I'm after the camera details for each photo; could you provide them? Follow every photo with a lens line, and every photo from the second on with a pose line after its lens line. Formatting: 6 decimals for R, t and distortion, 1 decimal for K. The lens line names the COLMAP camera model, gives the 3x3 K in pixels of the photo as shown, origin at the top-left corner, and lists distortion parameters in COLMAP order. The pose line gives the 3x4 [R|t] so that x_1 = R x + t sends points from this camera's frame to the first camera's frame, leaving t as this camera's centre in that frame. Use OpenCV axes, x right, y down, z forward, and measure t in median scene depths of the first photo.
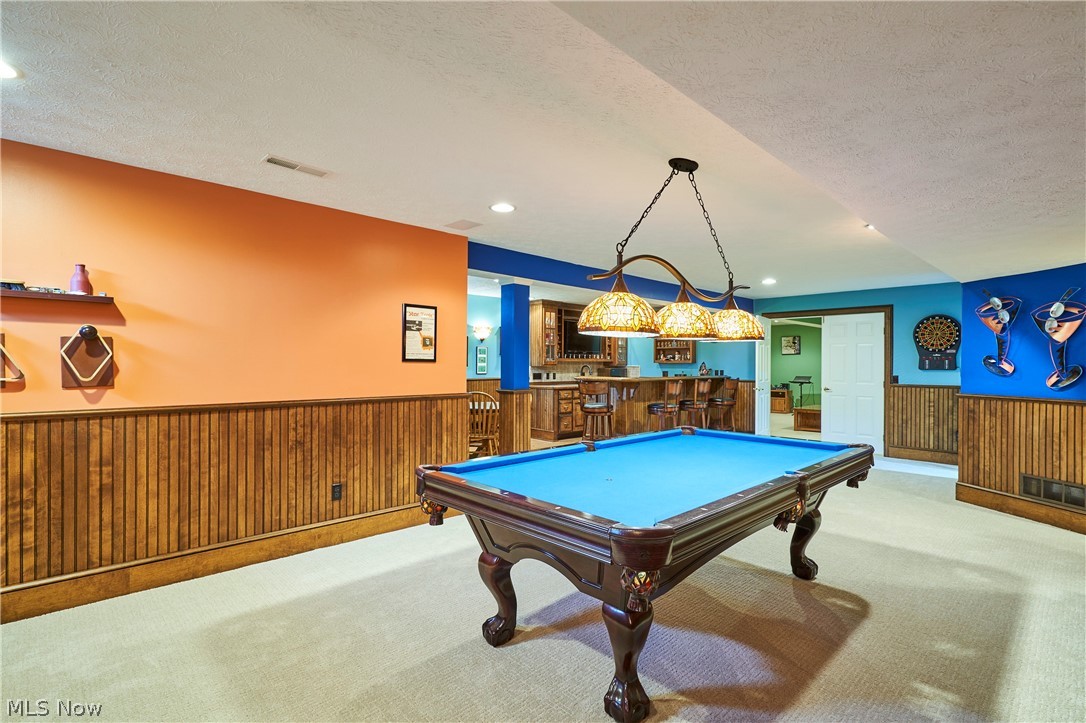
lens RADIAL K [[504.5, 0, 539.5], [0, 504.5, 362.5], [0, 0, 1]] dist [-0.001247, 0.000251]
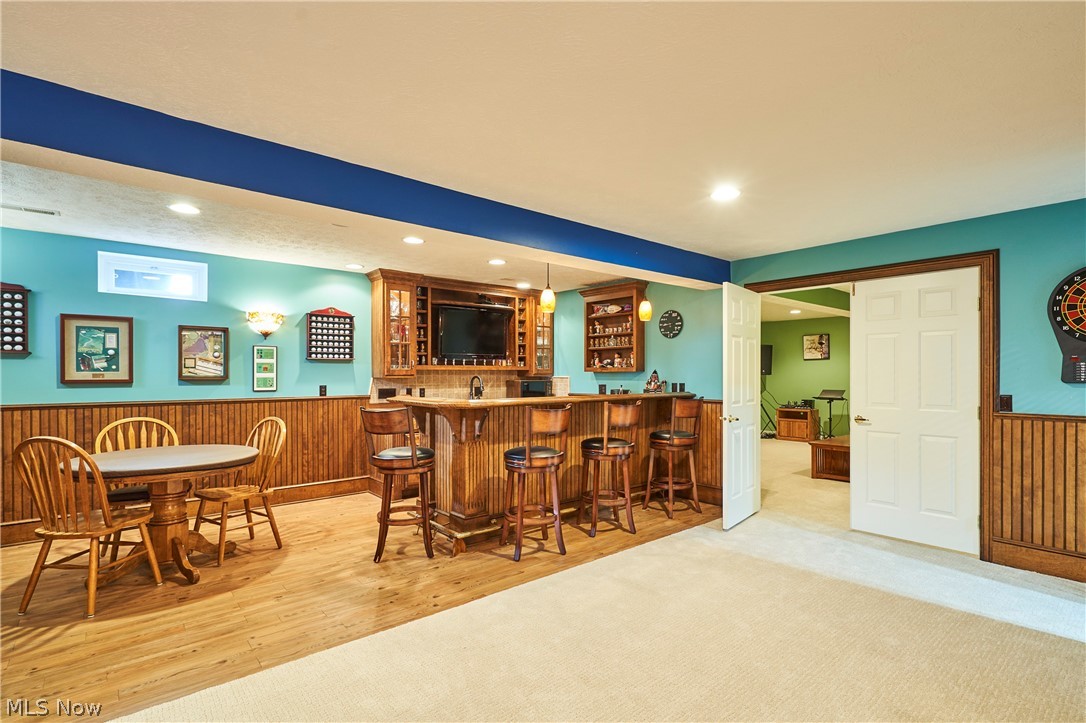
lens RADIAL K [[504.5, 0, 541.1], [0, 504.5, 371.8], [0, 0, 1]] dist [-0.001247, 0.000251]
pose [[0.997875, -0.004188, -0.065020, 0.228125], [0.004045, 0.999989, -0.002318, 0.002260], [0.065029, 0.002050, 0.997881, 0.380425]]
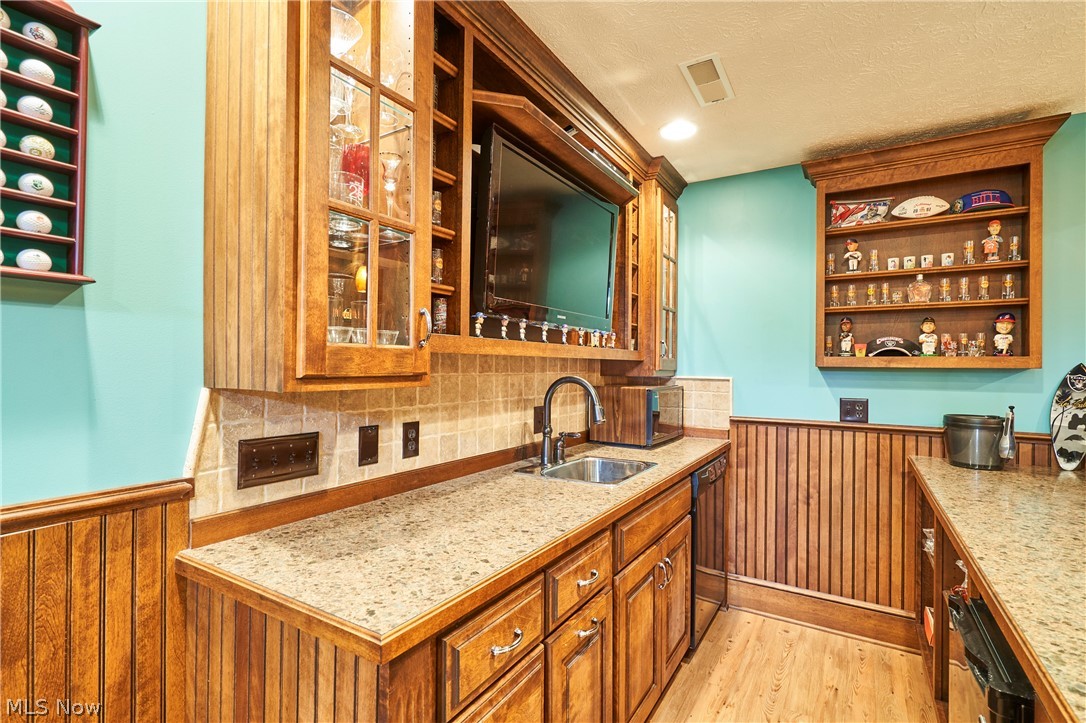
lens RADIAL K [[504.5, 0, 544.7], [0, 504.5, 366.1], [0, 0, 1]] dist [-0.001247, 0.000251]
pose [[0.967310, 0.006049, 0.253526, 0.030587], [-0.006259, 0.999980, 0.000024, 0.001427], [-0.253521, -0.001610, 0.967329, 0.842753]]
